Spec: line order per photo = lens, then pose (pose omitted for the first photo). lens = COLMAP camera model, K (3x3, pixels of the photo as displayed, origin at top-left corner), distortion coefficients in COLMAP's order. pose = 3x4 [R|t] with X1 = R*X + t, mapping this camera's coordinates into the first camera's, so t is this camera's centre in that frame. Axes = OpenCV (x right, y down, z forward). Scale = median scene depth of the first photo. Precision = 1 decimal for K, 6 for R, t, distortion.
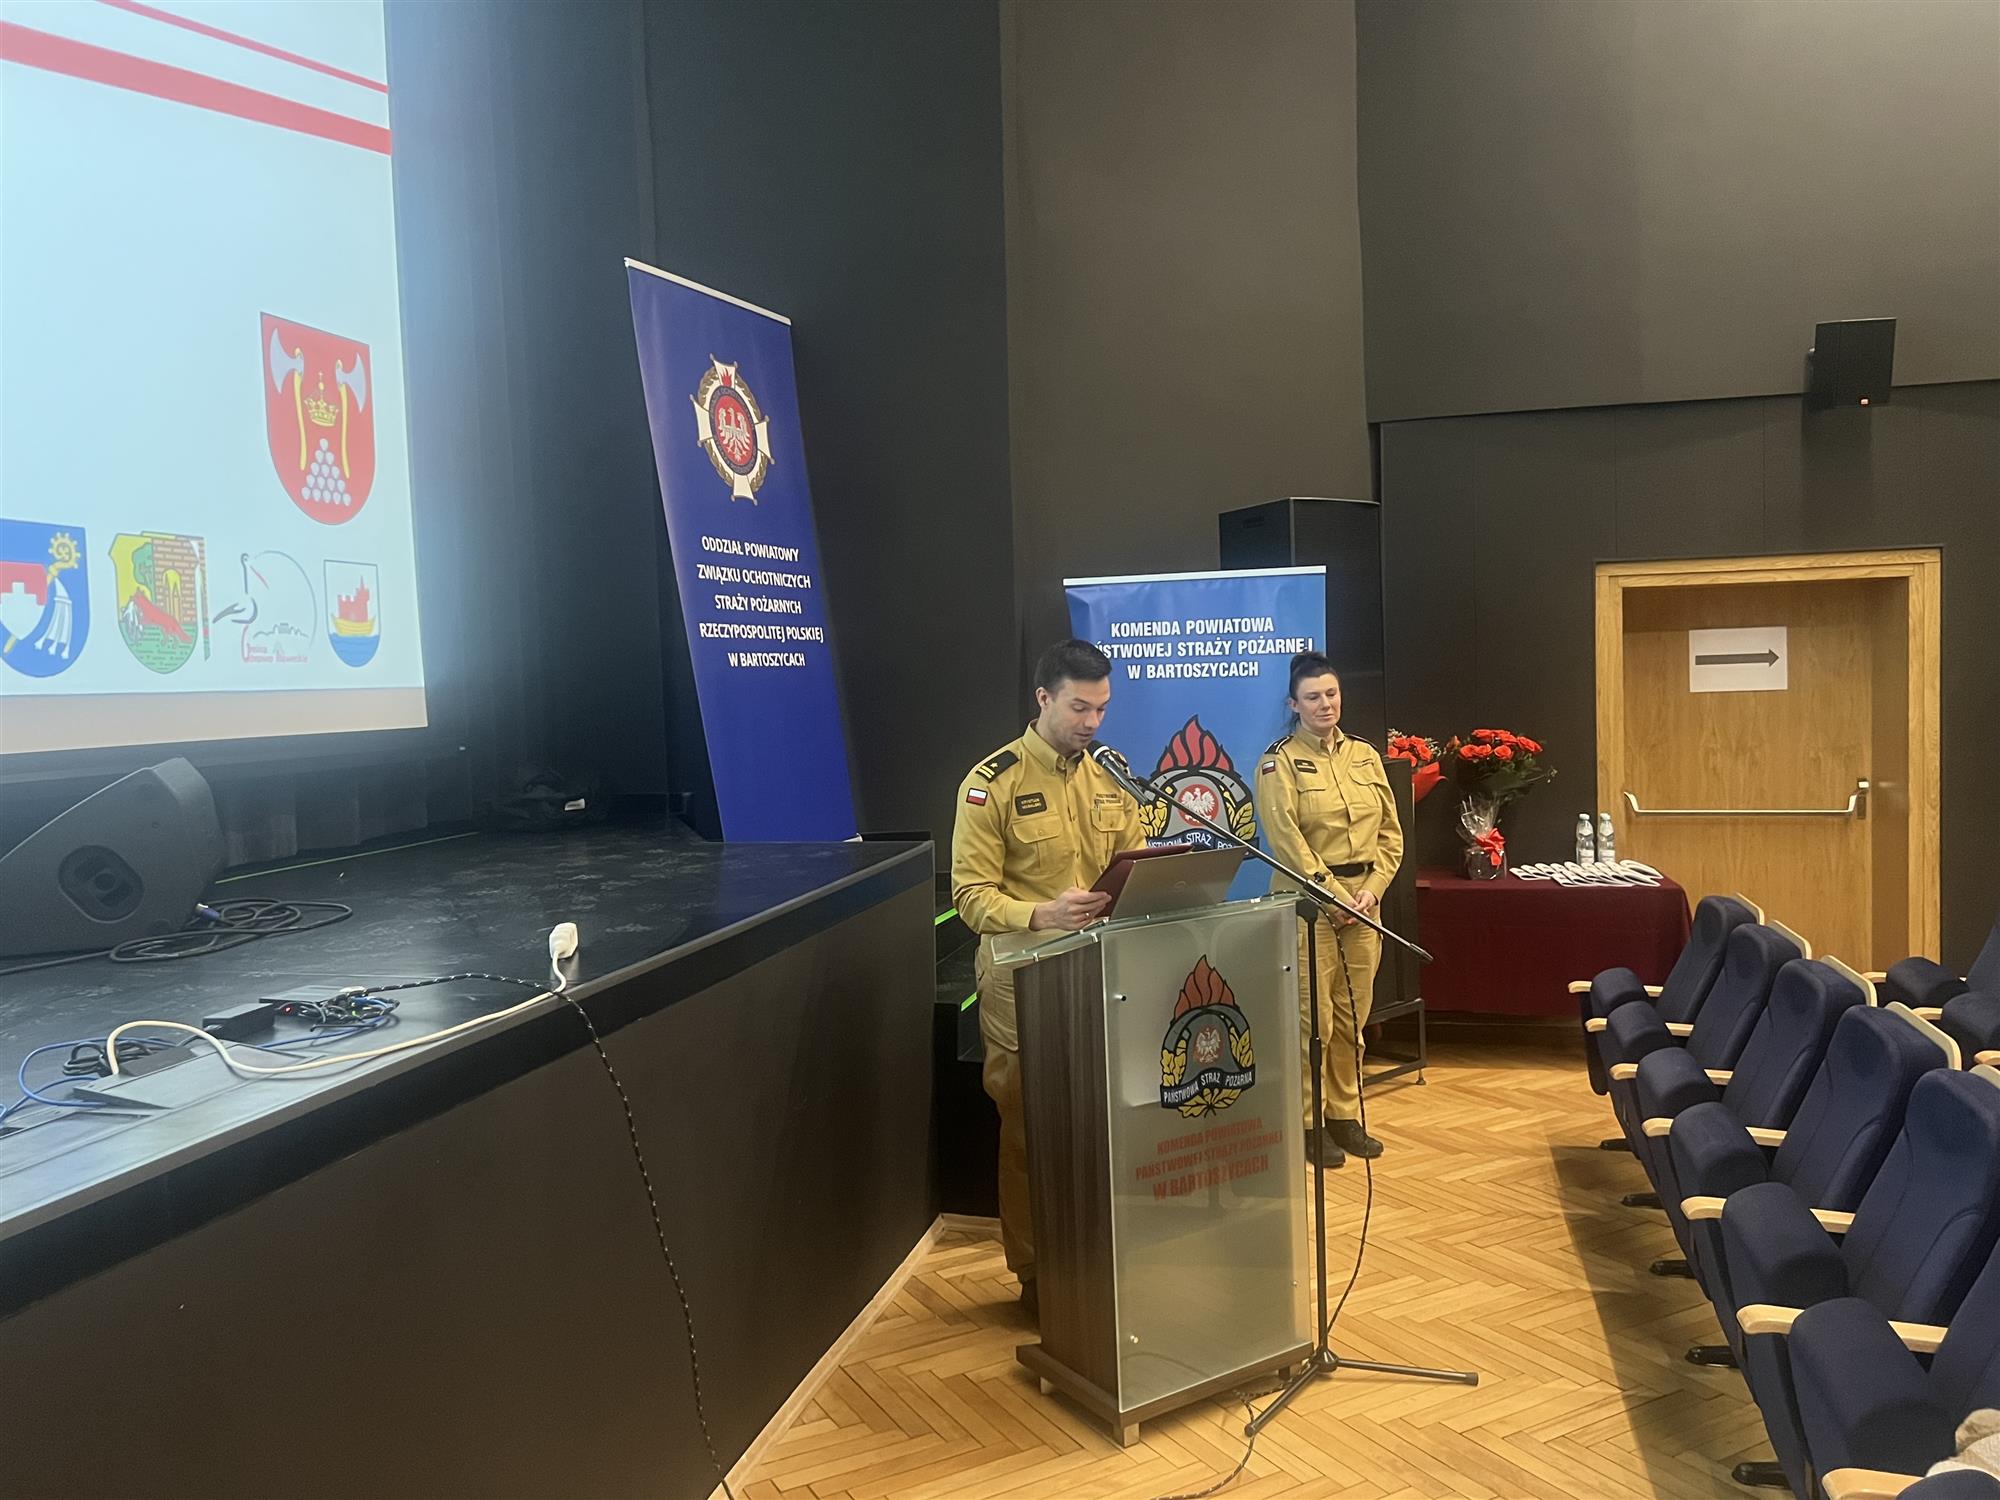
lens RADIAL K [[1485.5, 0, 979.8], [0, 1485.5, 744.6], [0, 0, 1]] dist [0.060004, -0.073486]
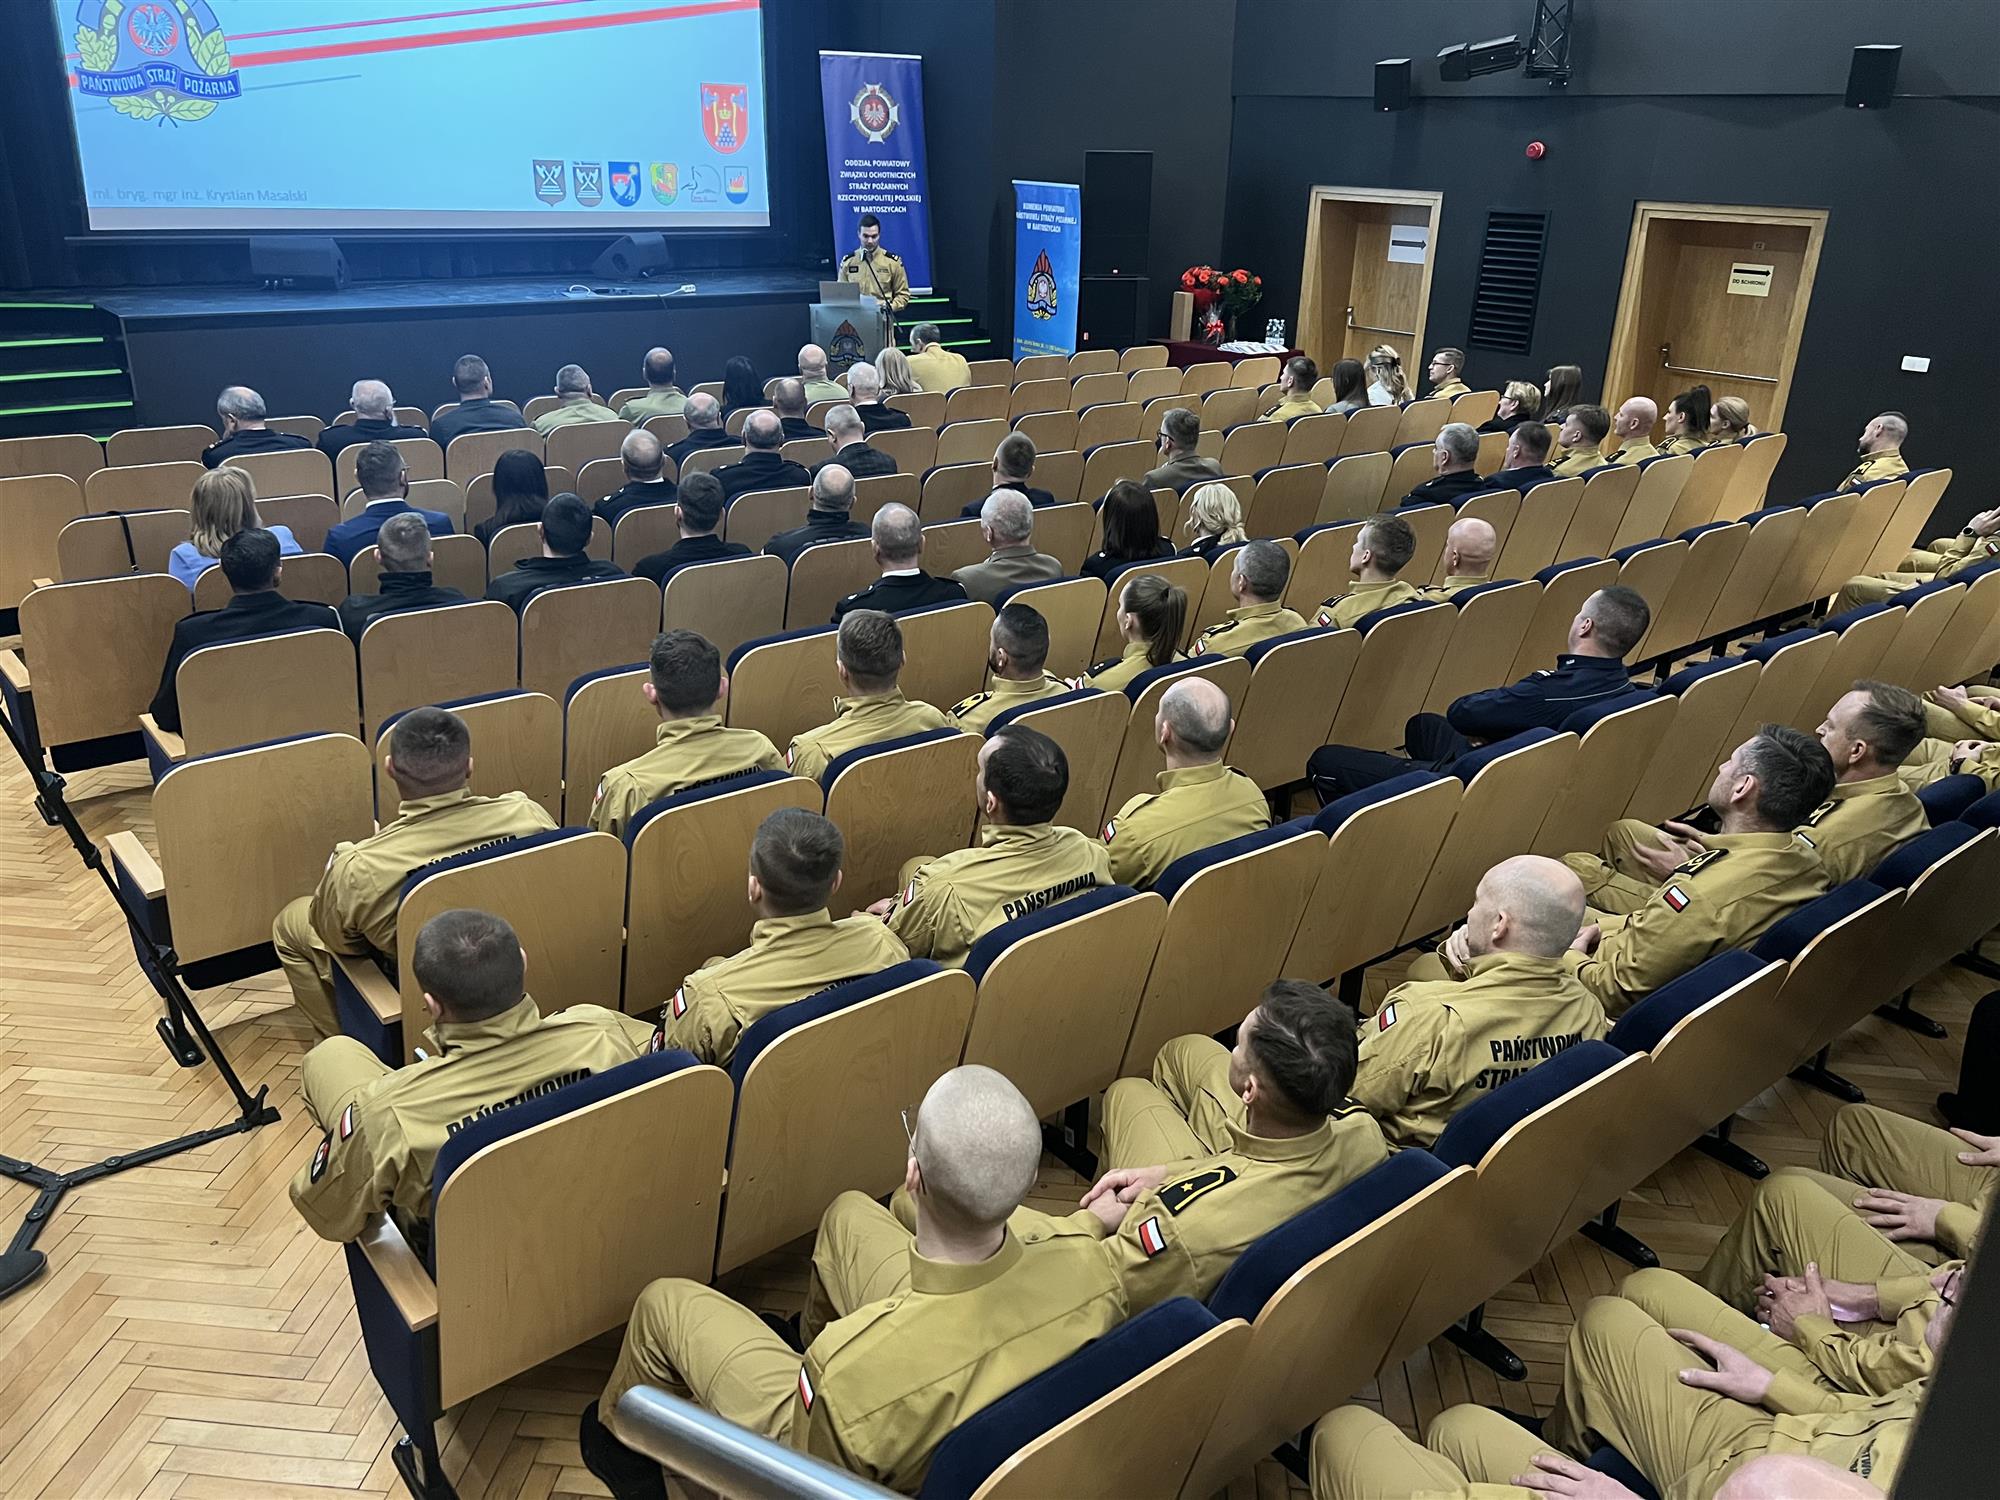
lens RADIAL K [[1505.2, 0, 970.7], [0, 1505.2, 748.8], [0, 0, 1]] dist [0.030743, -0.033835]
pose [[0.804894, 0.270150, -0.528360, 1.626468], [-0.080865, 0.931994, 0.353339, -0.123783], [0.587883, -0.241675, 0.772002, -1.163002]]
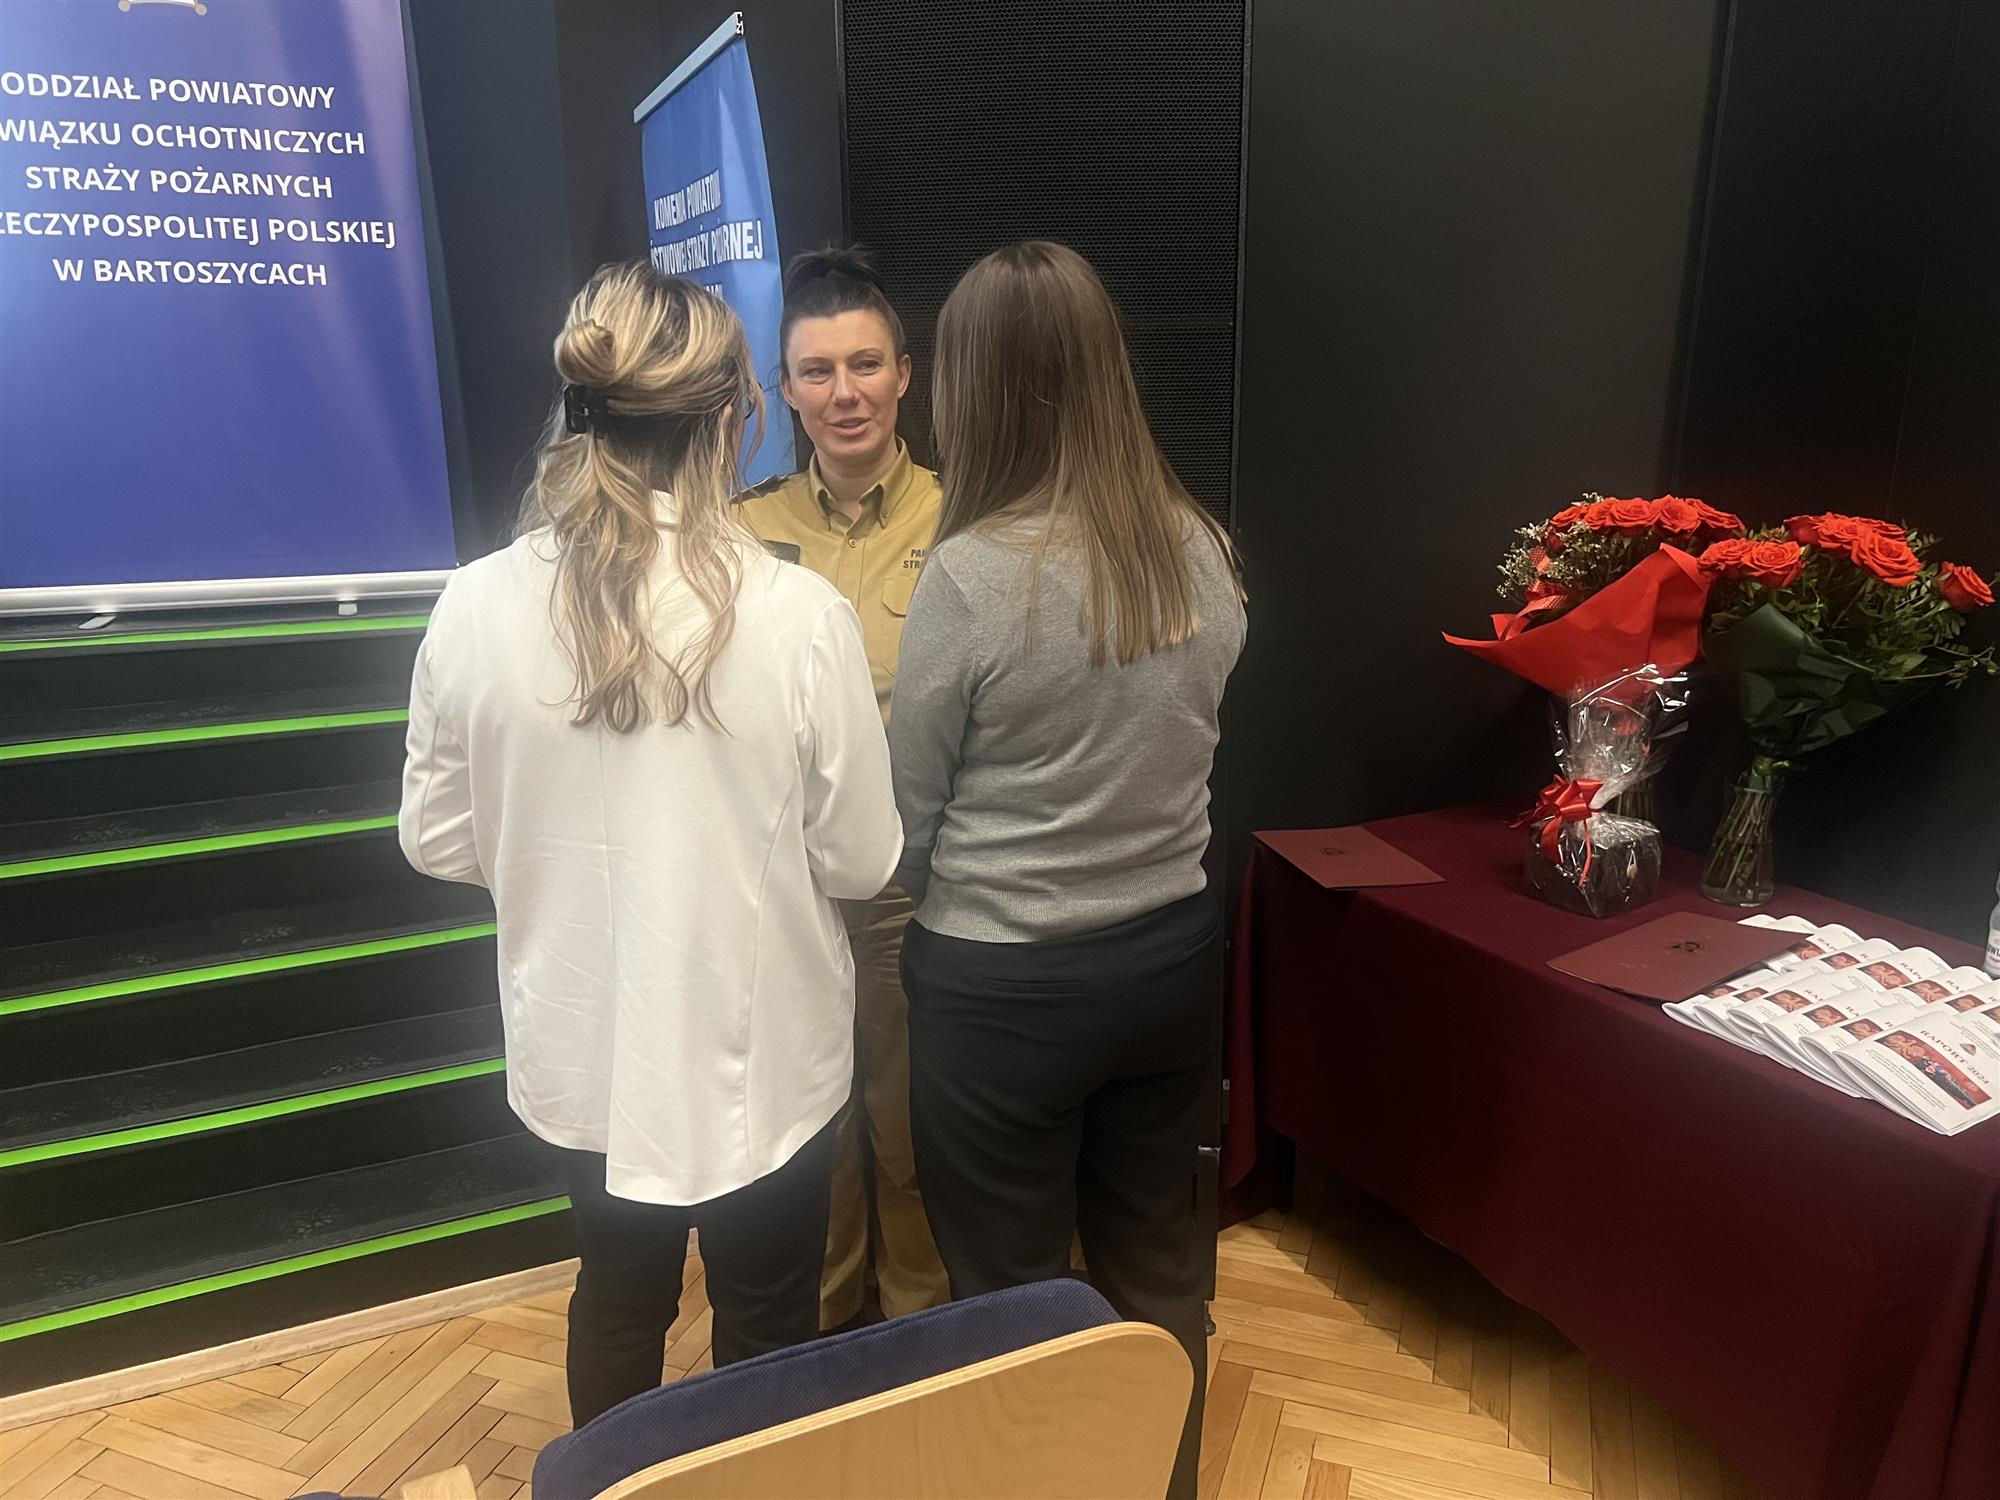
lens RADIAL K [[1505.4, 0, 1010.8], [0, 1505.4, 764.9], [0, 0, 1]] dist [0.025066, -0.037718]
pose [[0.661074, 0.227812, -0.714900, 0.604936], [-0.060445, 0.965866, 0.251892, -0.037336], [0.747882, -0.123307, 0.652279, 0.811598]]
